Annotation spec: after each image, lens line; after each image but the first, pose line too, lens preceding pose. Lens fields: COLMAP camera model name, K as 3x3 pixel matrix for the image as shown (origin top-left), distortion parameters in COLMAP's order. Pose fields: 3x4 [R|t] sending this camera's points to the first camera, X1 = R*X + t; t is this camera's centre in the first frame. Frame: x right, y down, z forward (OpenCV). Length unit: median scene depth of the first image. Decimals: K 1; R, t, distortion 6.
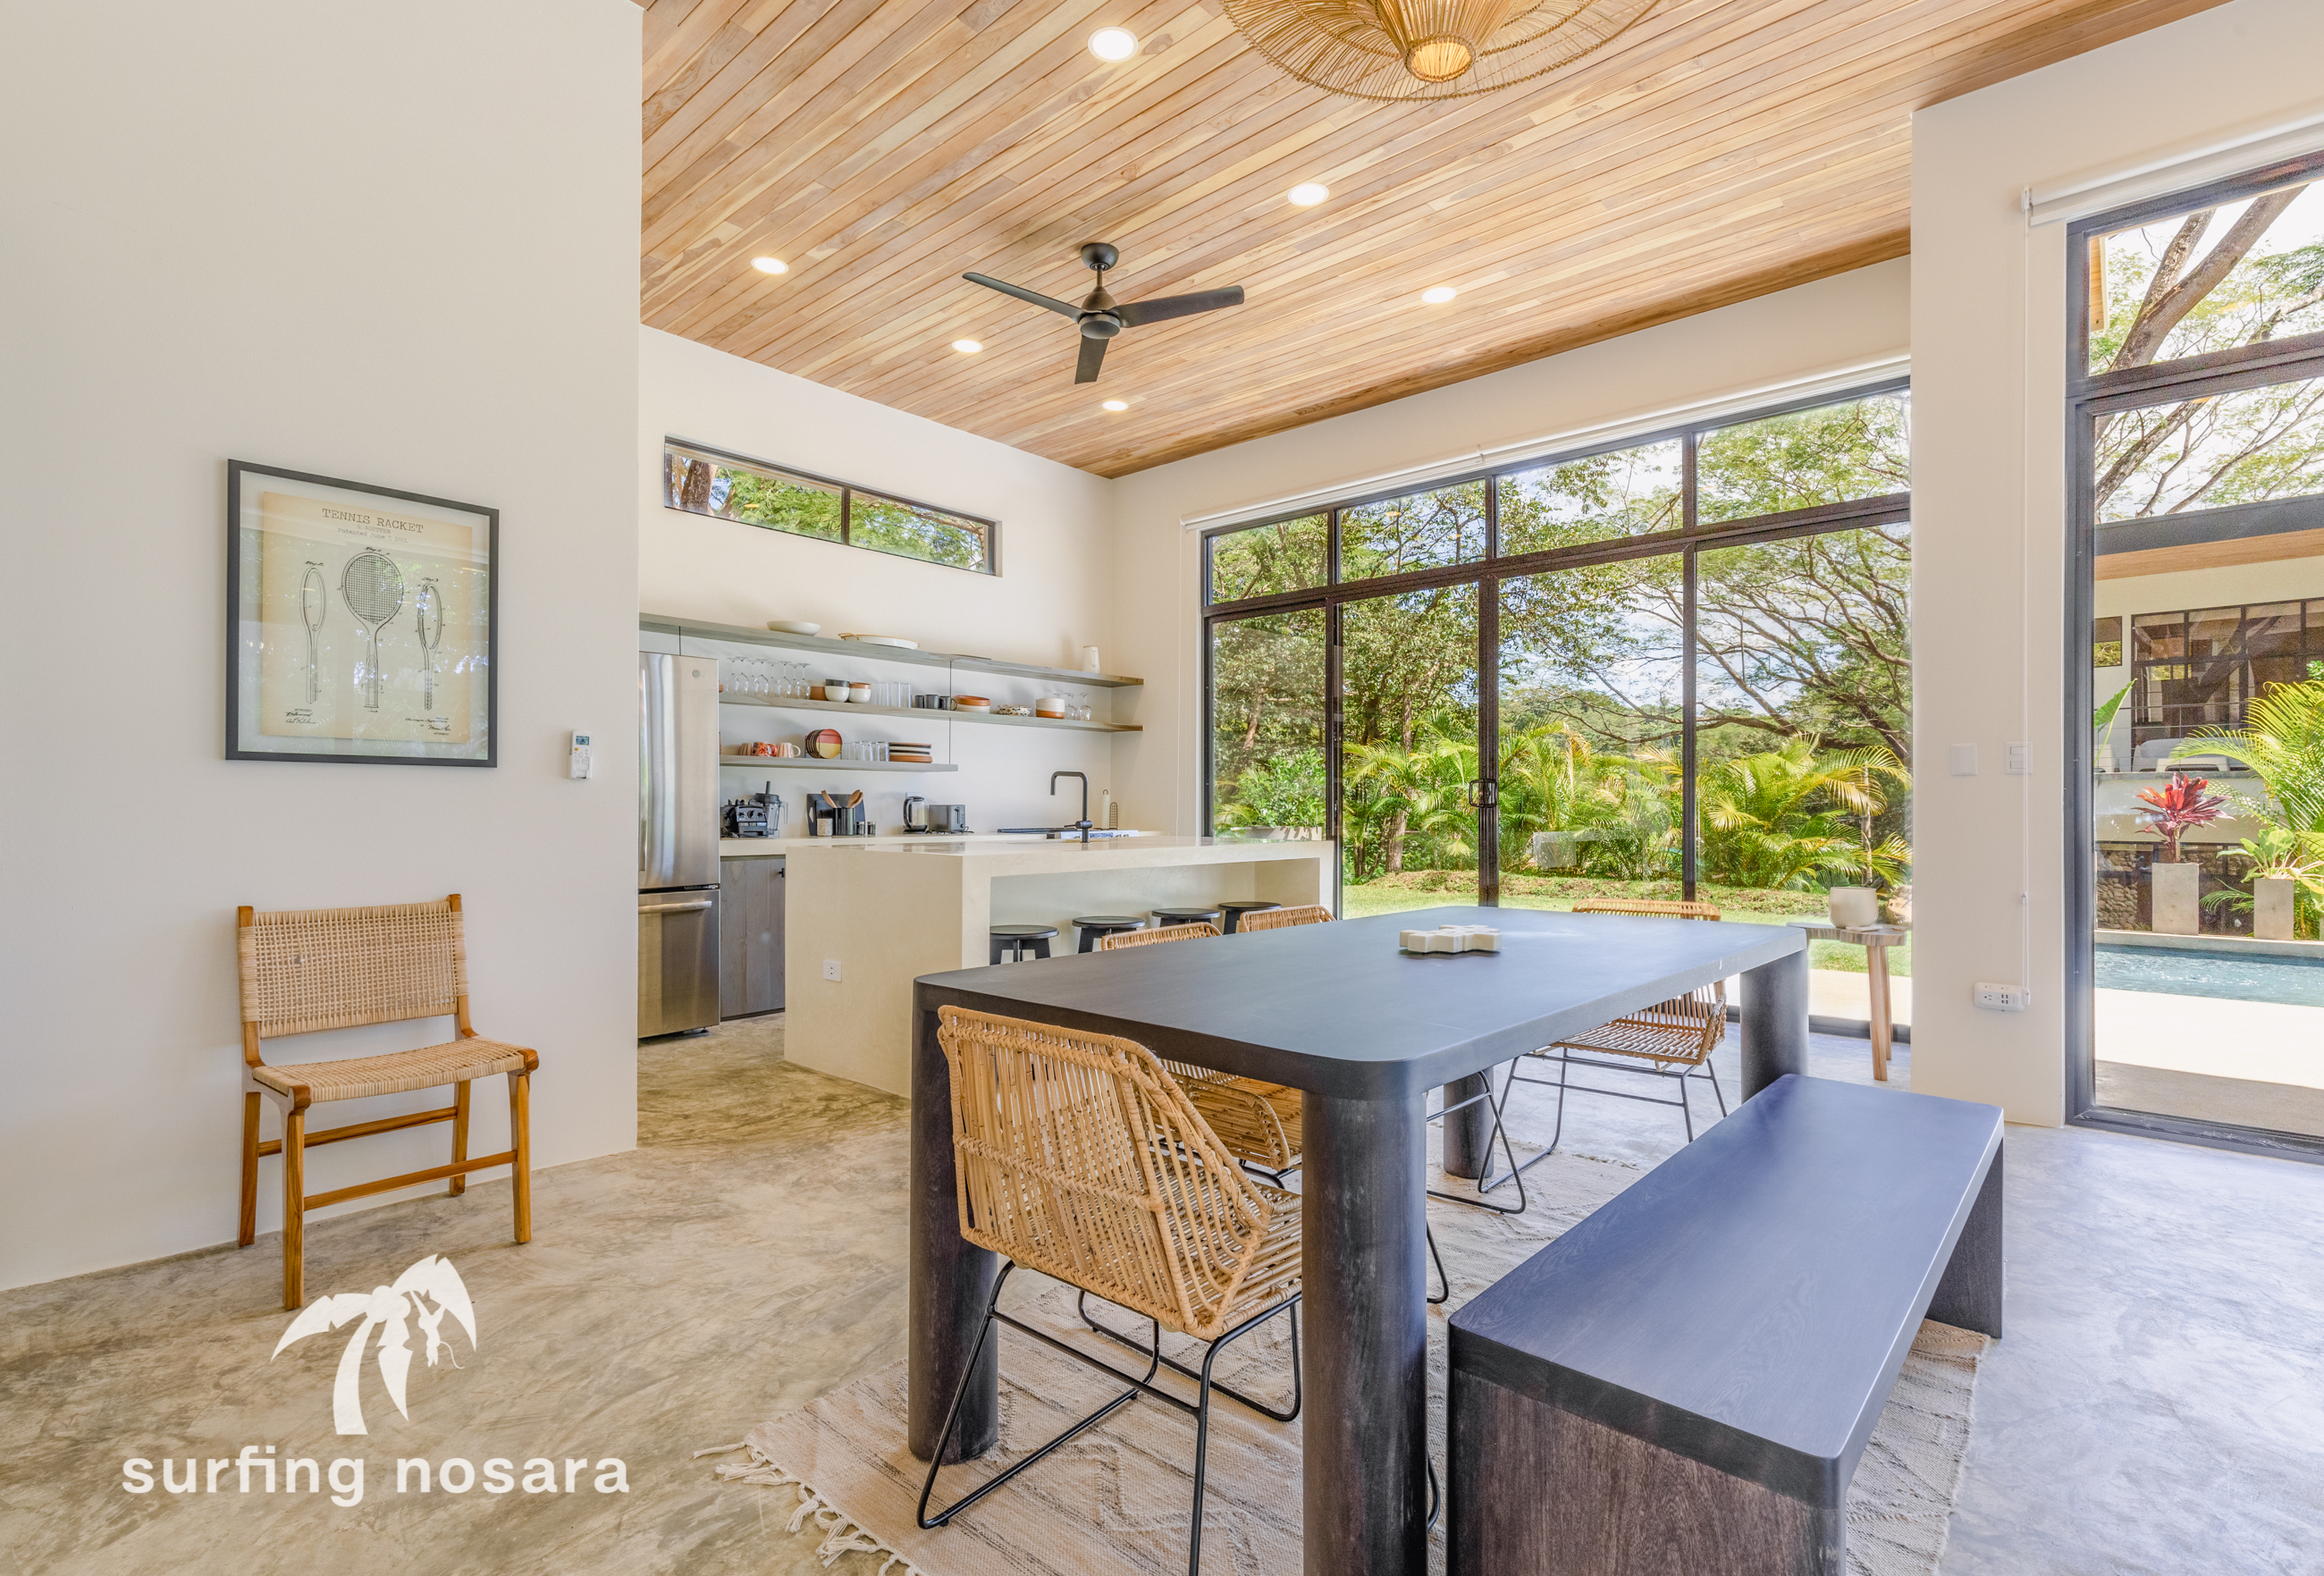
lens RADIAL K [[1094.0, 0, 1161.8], [0, 1094.0, 801.1], [0, 0, 1]] dist [0.001215, 0.000205]
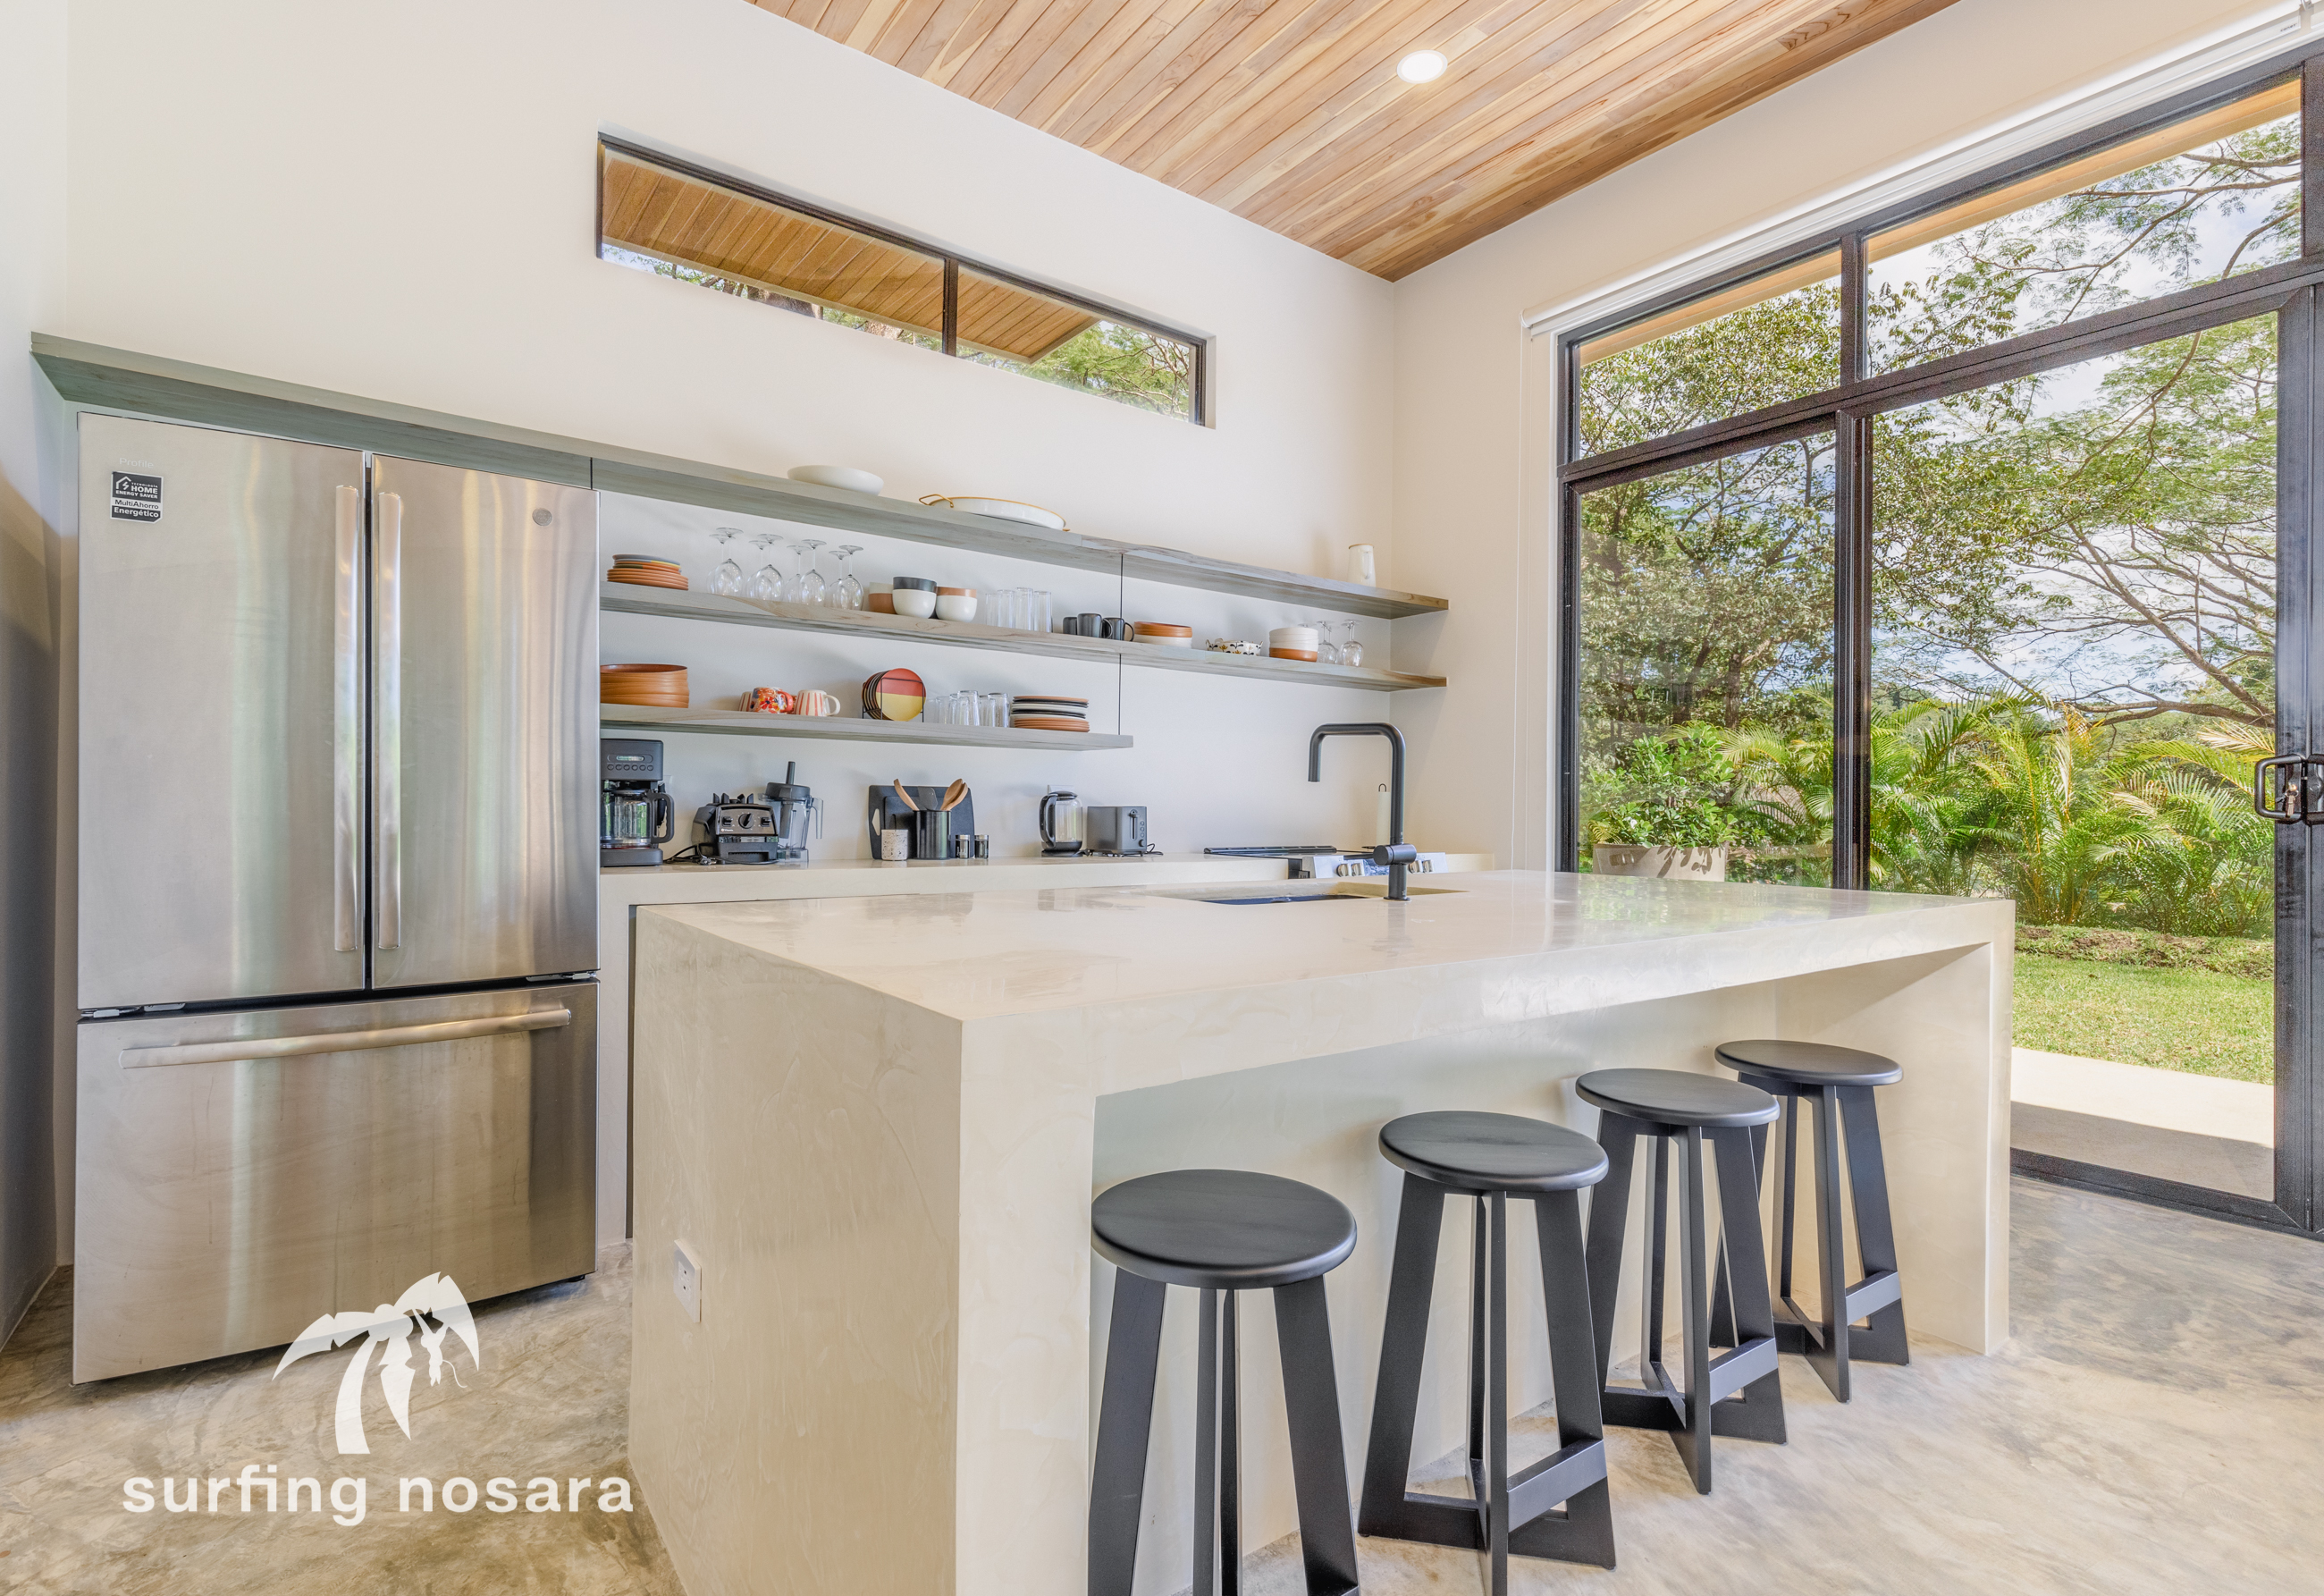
lens RADIAL K [[1110.7, 0, 1166.3], [0, 1110.7, 807.9], [0, 0, 1]] dist [0.029496, 0.000054]
pose [[0.979687, 0.005415, -0.200459, -0.053264], [-0.005243, 0.999985, 0.001389, 0.003336], [0.200464, -0.000310, 0.979701, 0.435651]]
